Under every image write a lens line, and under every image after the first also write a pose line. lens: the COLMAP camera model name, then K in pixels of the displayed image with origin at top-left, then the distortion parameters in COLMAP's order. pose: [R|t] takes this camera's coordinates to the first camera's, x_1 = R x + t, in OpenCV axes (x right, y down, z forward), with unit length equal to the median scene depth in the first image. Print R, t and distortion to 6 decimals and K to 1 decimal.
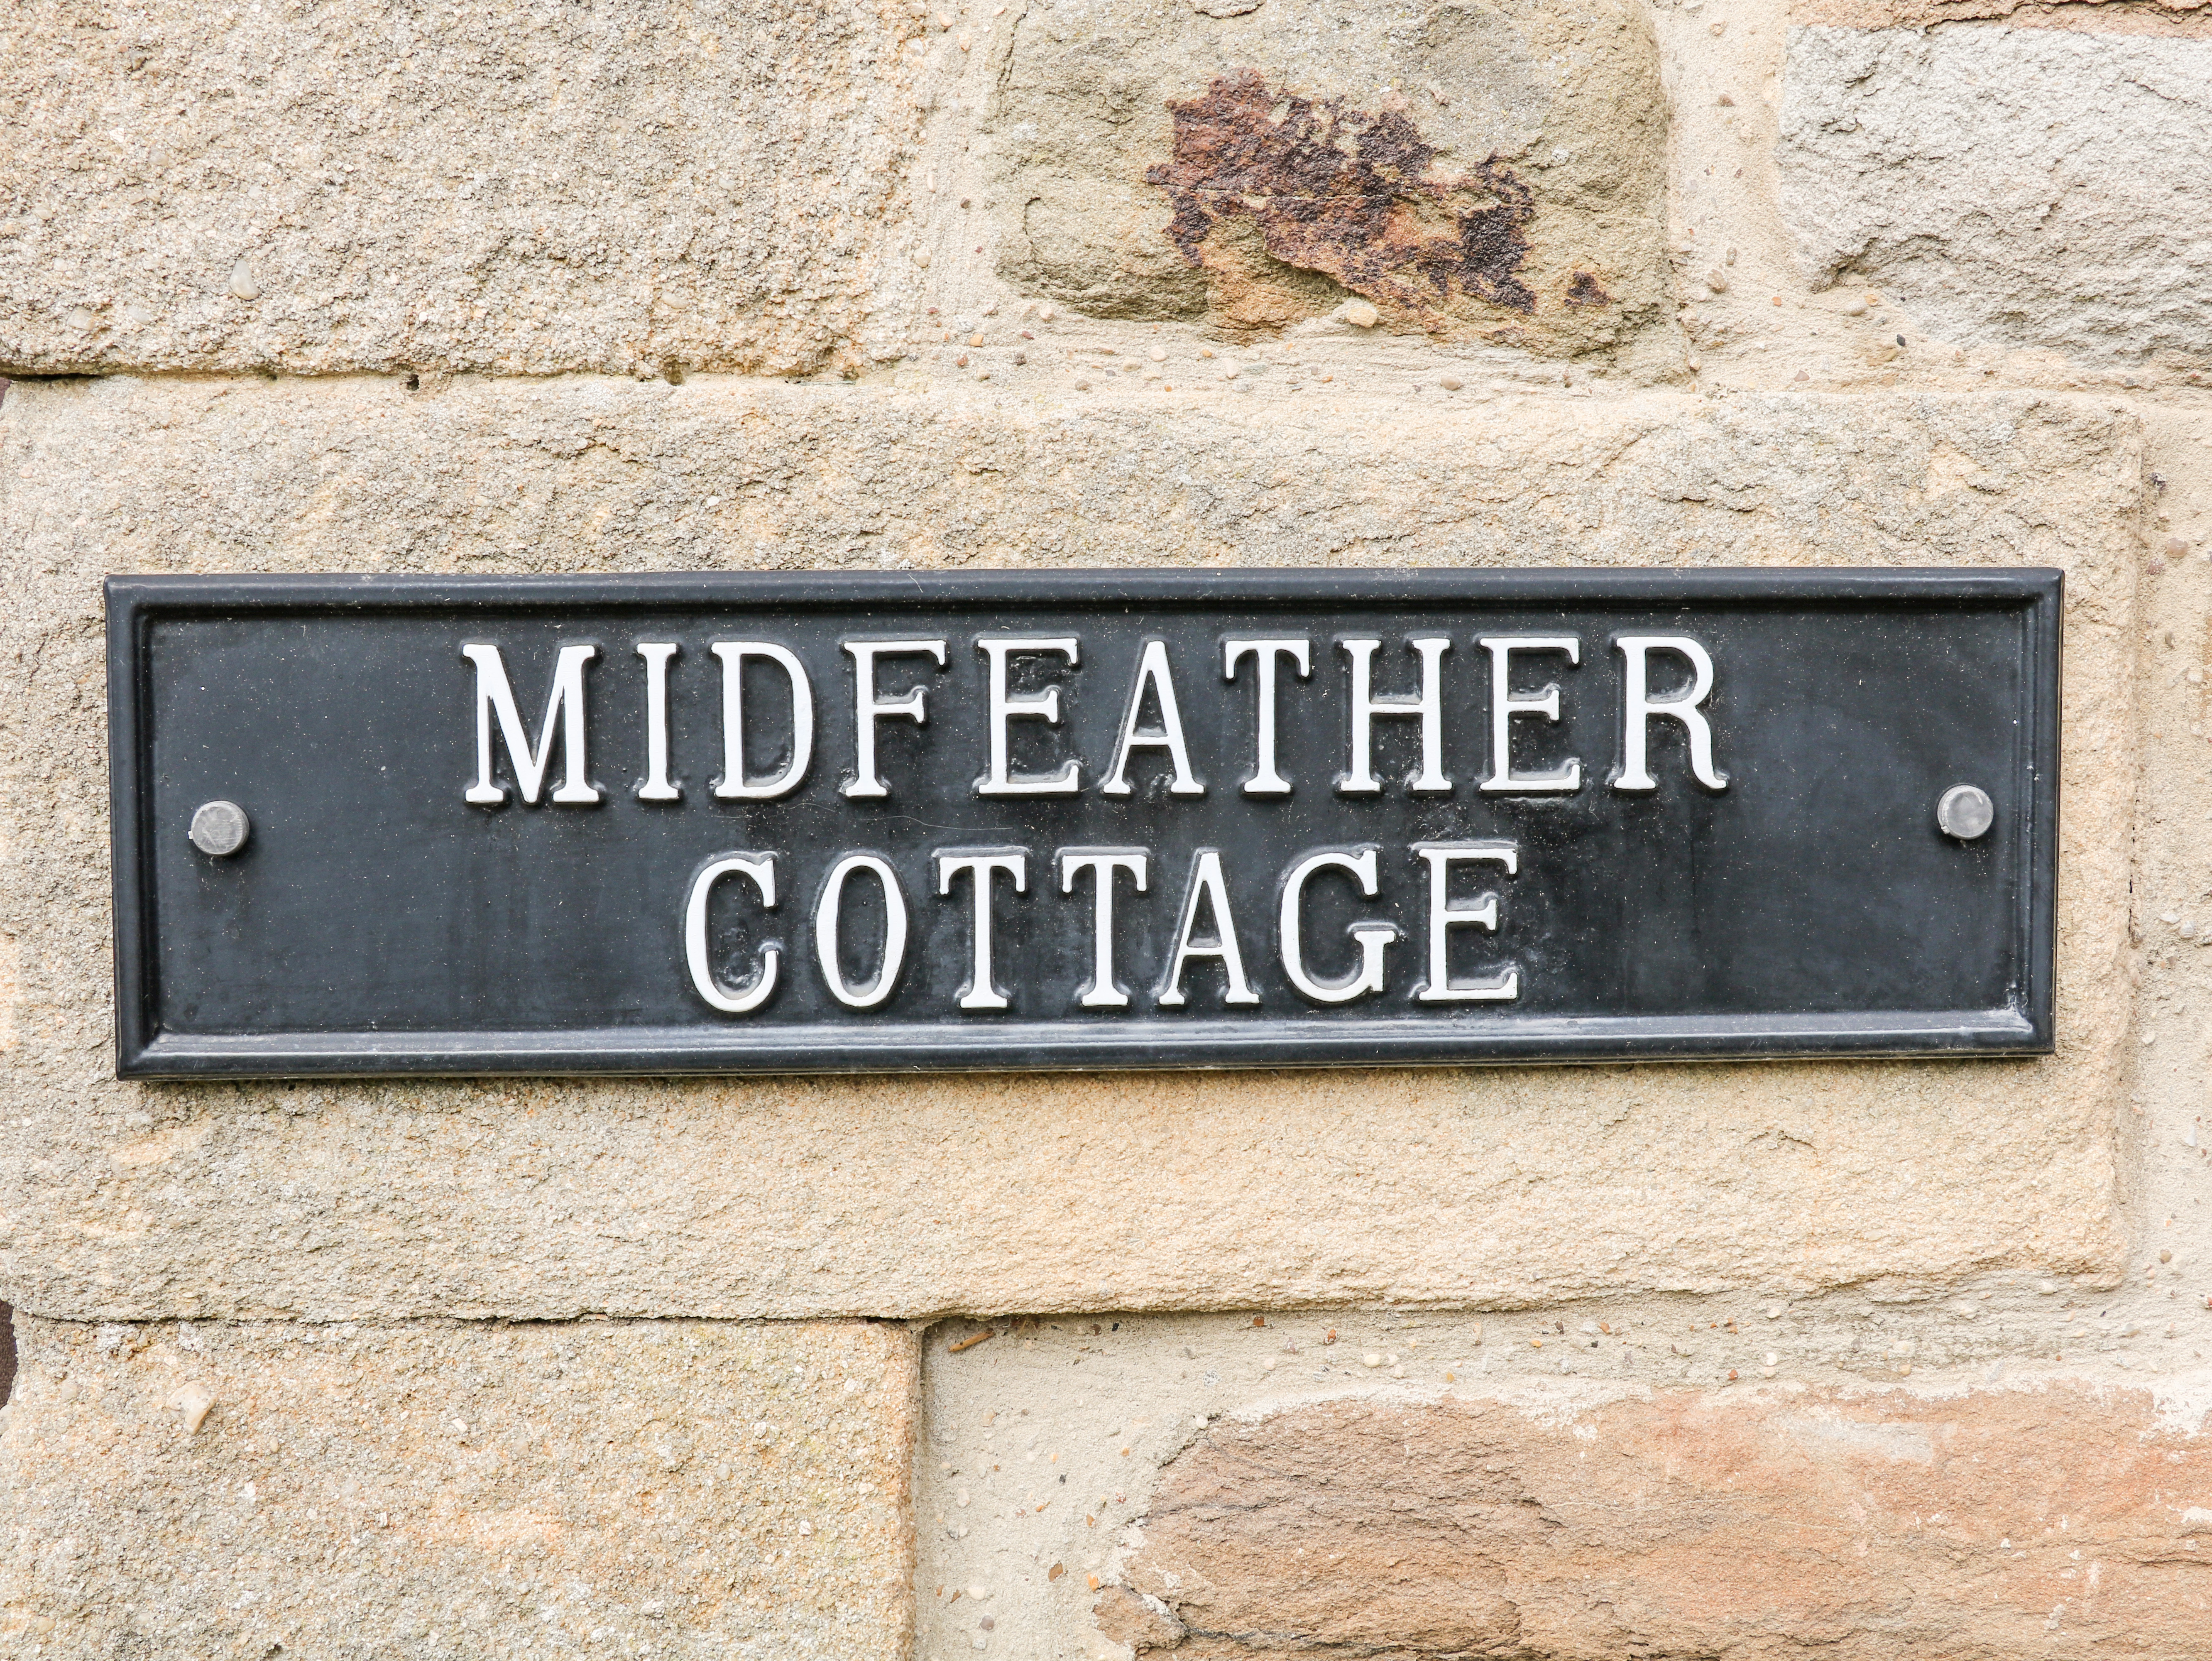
lens RADIAL K [[2890.7, 0, 1106.0], [0, 2890.7, 830.5], [0, 0, 1]] dist [0.002846, -0.005966]
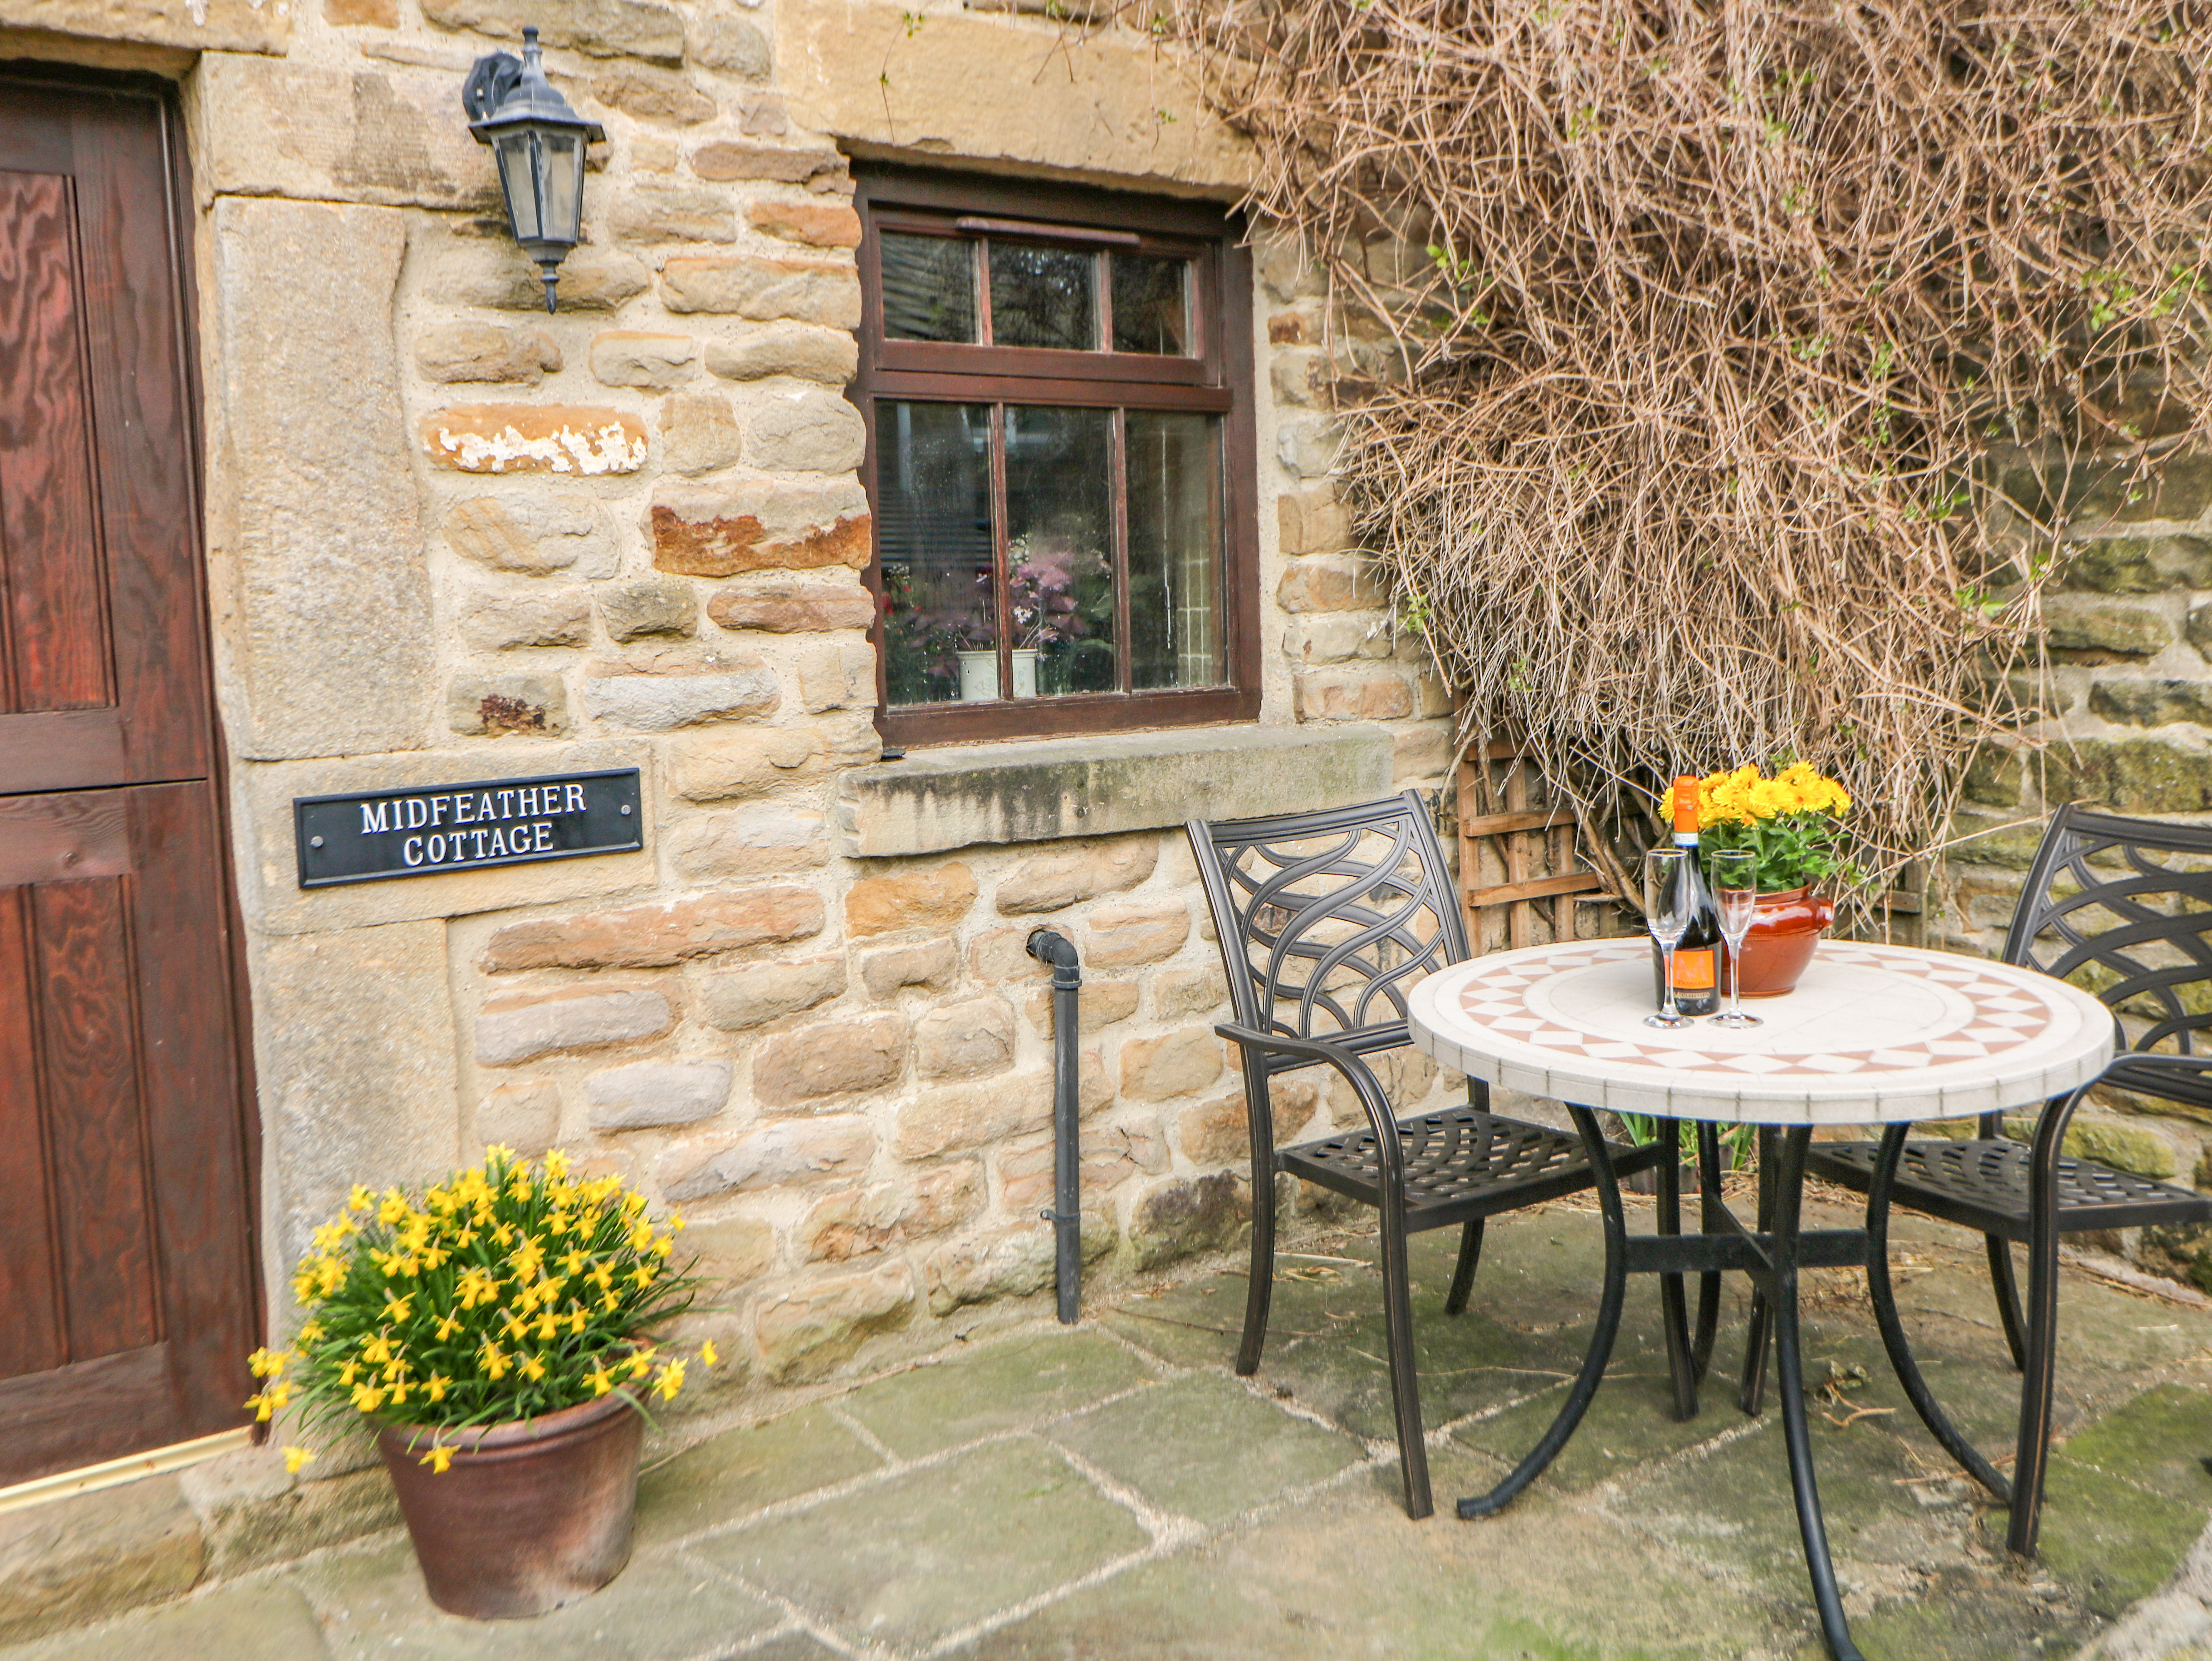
lens RADIAL K [[1907.1, 0, 1109.2], [0, 1907.1, 760.2], [0, 0, 1]] dist [0.013101, 0.001414]
pose [[0.844457, -0.074272, 0.530450, -0.940215], [0.055266, 0.997136, 0.051635, -0.257691], [-0.532765, -0.014288, 0.846142, -2.856084]]
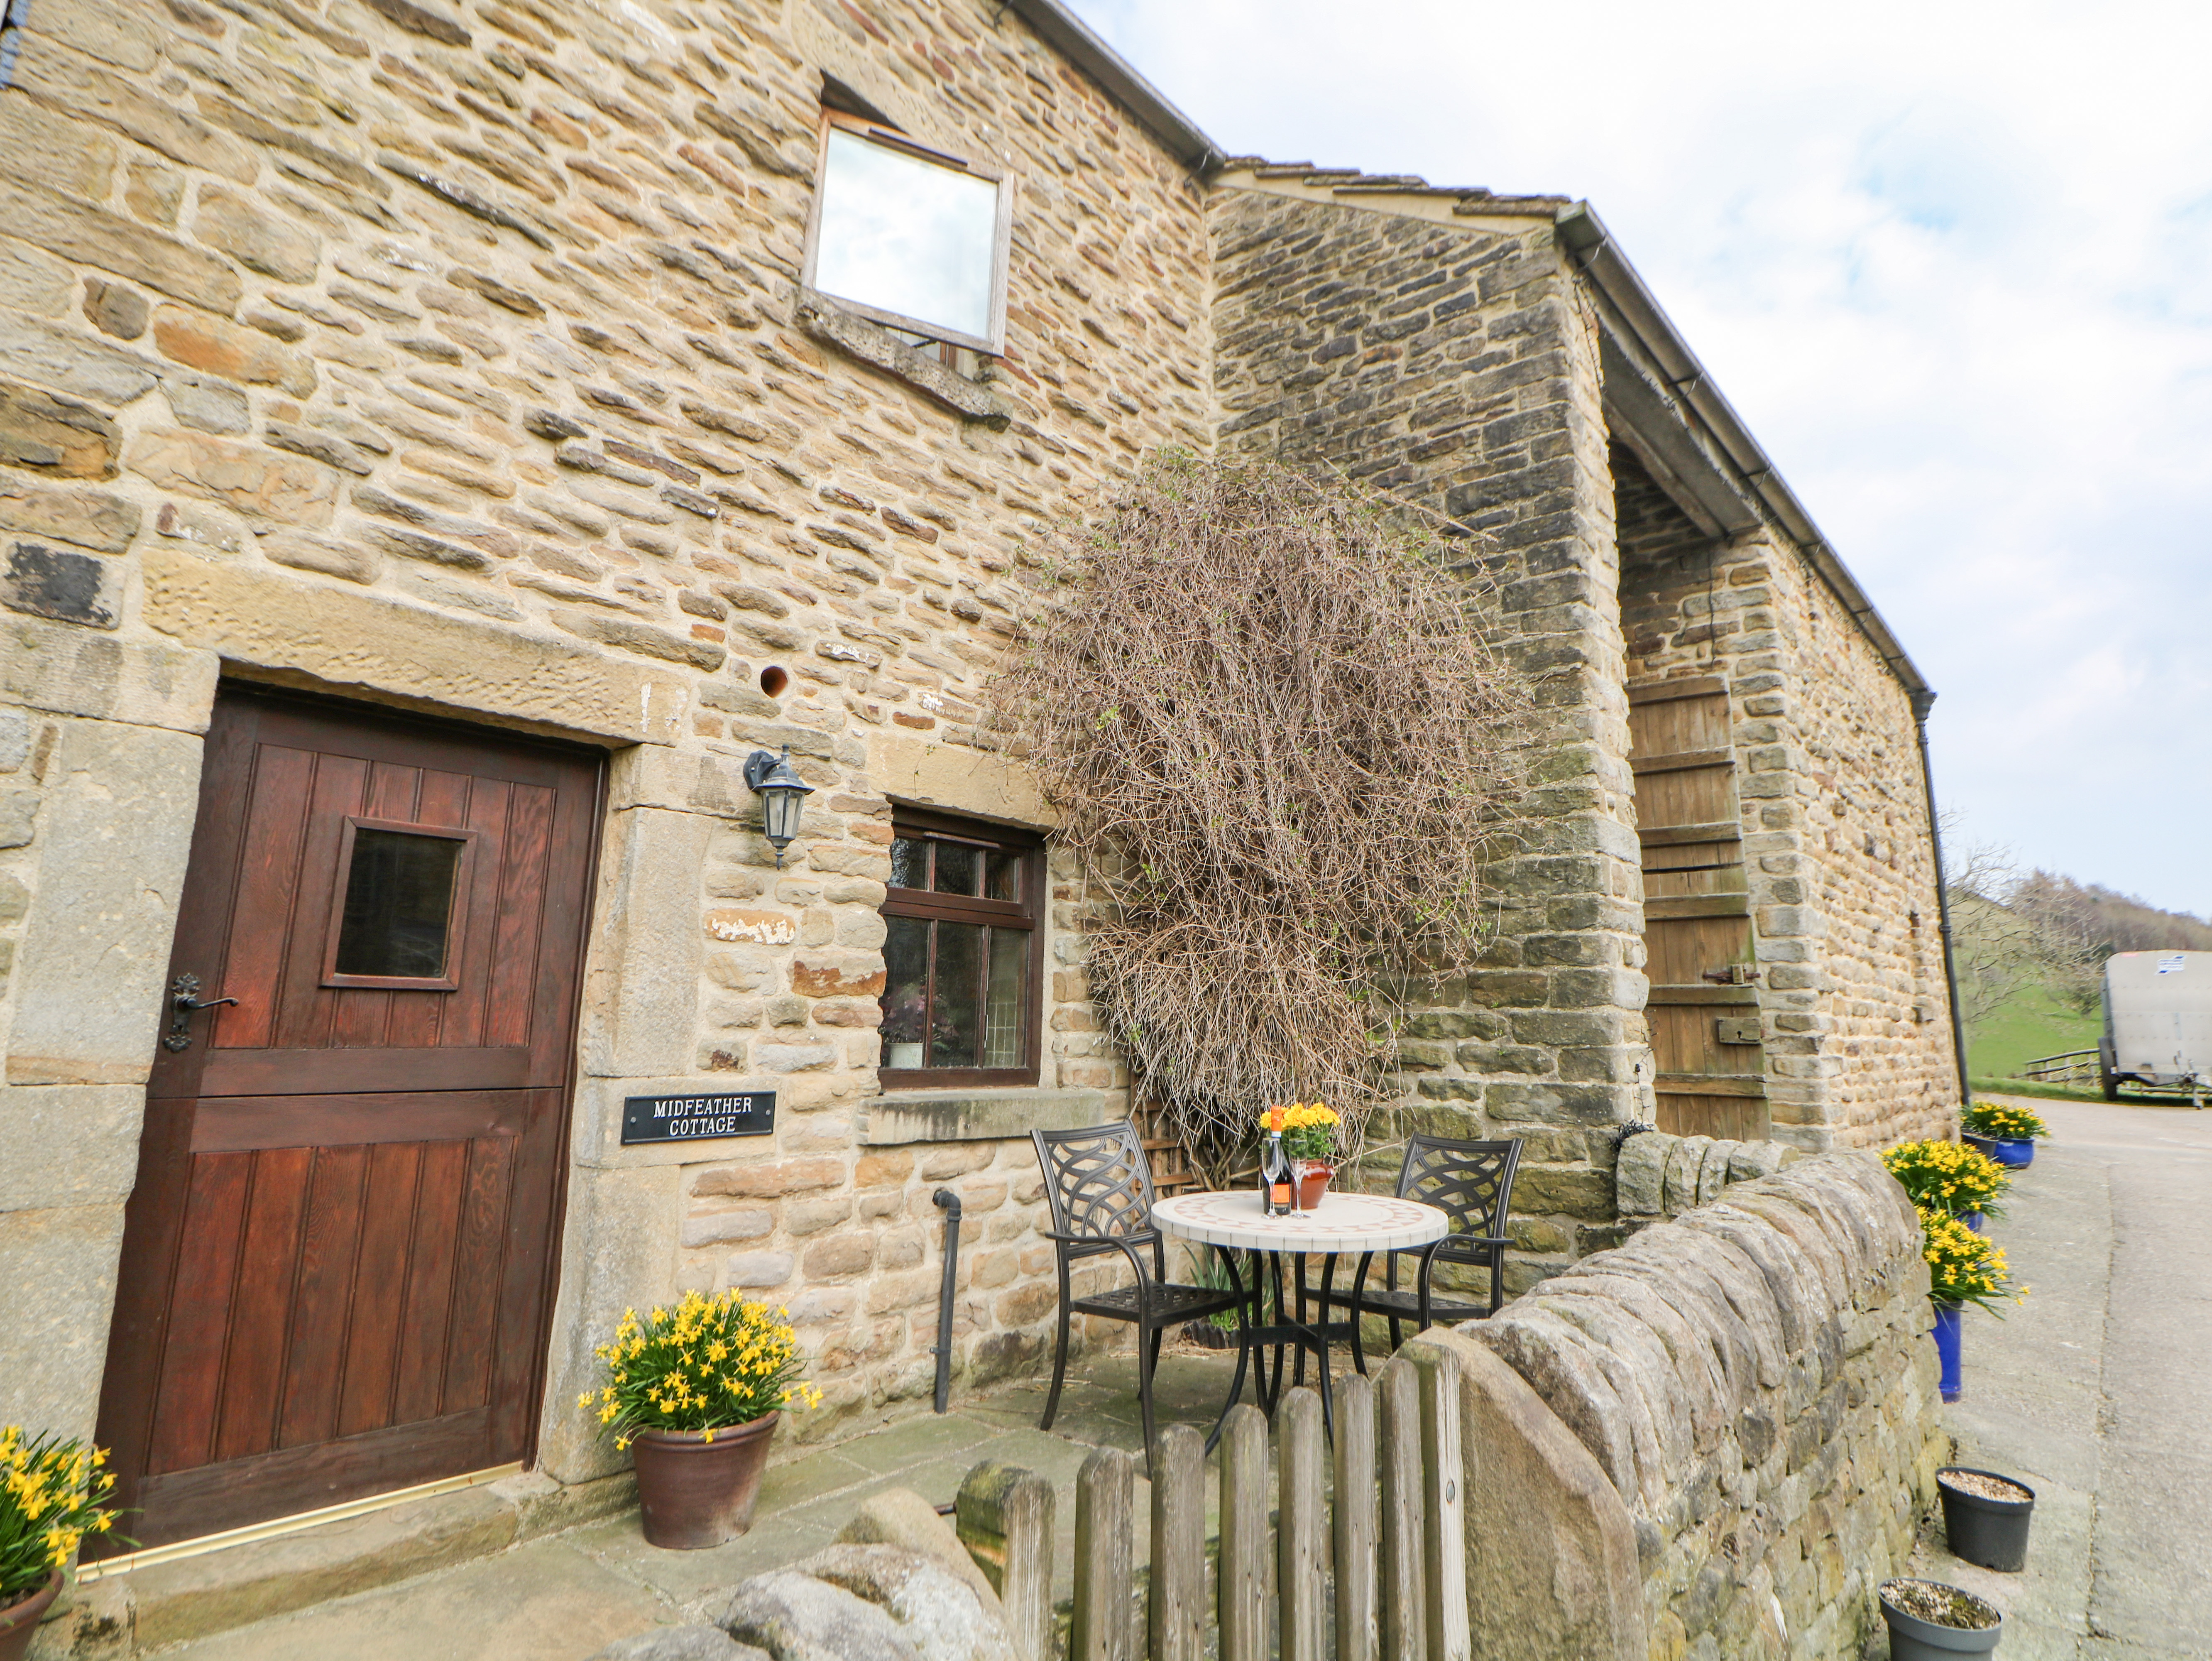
lens RADIAL K [[1254.5, 0, 1106.8], [0, 1254.5, 776.0], [0, 0, 1]] dist [0.001948, -0.012699]
pose [[0.672972, 0.156289, 0.722968, -2.713954], [0.017998, 0.973673, -0.227239, -0.157363], [-0.739449, 0.165937, 0.652441, -3.620621]]
